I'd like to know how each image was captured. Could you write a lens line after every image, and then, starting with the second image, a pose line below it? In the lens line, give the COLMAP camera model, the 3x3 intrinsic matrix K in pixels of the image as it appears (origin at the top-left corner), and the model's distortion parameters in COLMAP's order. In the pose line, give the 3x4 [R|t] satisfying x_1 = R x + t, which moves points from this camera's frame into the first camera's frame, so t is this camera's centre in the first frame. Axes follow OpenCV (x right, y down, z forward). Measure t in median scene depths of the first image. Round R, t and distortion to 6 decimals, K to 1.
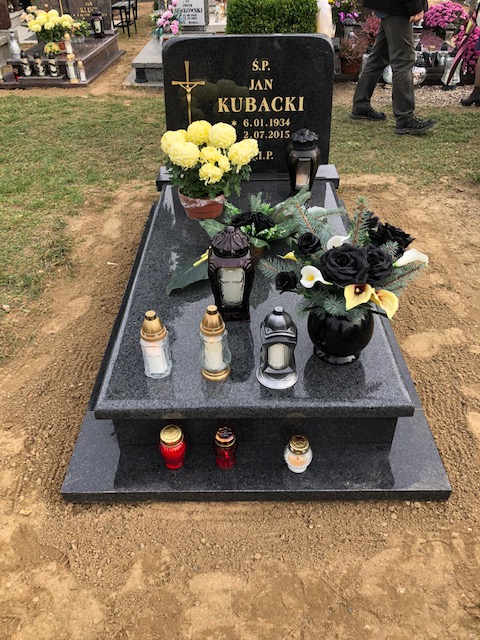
lens RADIAL K [[528.6, 0, 240.0], [0, 528.6, 320.0], [0, 0, 1]] dist [0.009677, 0.012536]
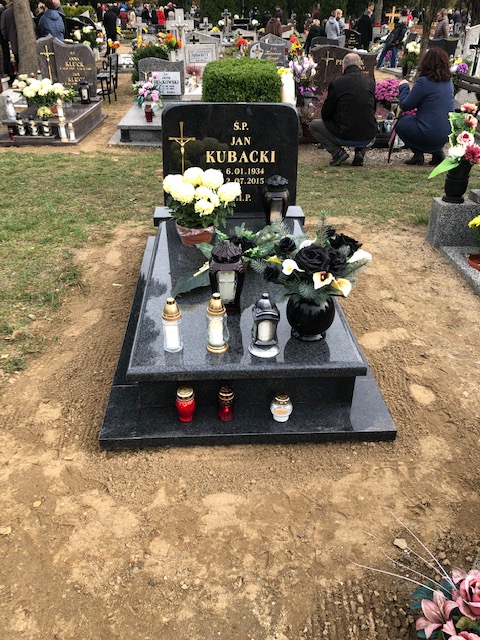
lens RADIAL K [[528.6, 0, 240.0], [0, 528.6, 320.0], [0, 0, 1]] dist [0.009677, 0.012536]
pose [[0.998001, -0.008154, 0.062677, -0.066220], [0.014715, 0.994368, -0.104957, 0.156891], [-0.061469, 0.105669, 0.992500, -0.285860]]
